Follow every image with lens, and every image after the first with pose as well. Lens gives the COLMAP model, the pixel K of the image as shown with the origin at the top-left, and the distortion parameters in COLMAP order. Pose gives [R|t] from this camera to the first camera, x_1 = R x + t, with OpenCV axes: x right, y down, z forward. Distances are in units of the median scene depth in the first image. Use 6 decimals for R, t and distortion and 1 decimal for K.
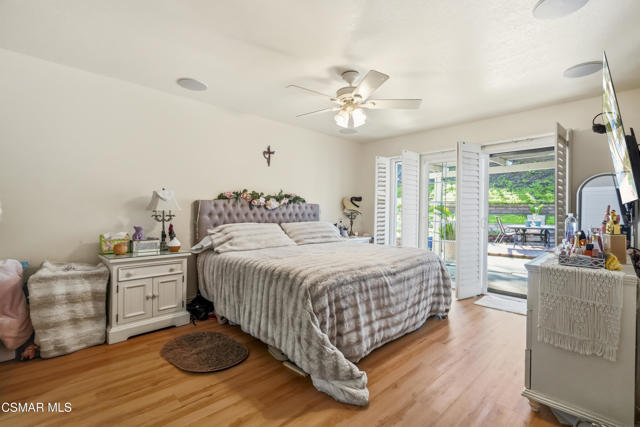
lens RADIAL K [[296.9, 0, 323.0], [0, 296.9, 212.7], [0, 0, 1]] dist [-0.002676, -0.000999]
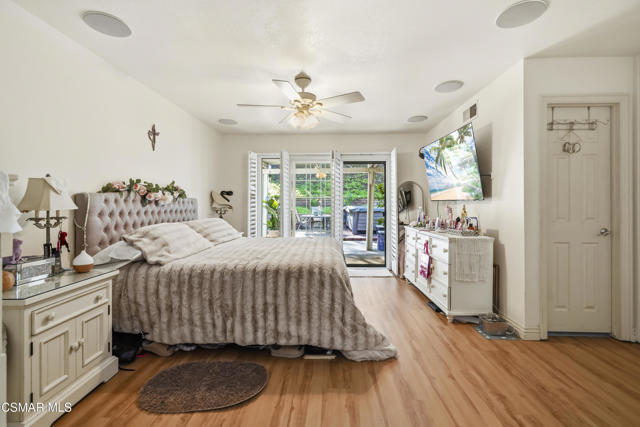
lens RADIAL K [[296.9, 0, 333.2], [0, 296.9, 205.0], [0, 0, 1]] dist [-0.002676, -0.000999]
pose [[0.709107, -0.009959, 0.705031, -0.464557], [0.009672, 0.999944, 0.004397, -0.012257], [-0.705035, 0.003701, 0.709163, 0.123434]]
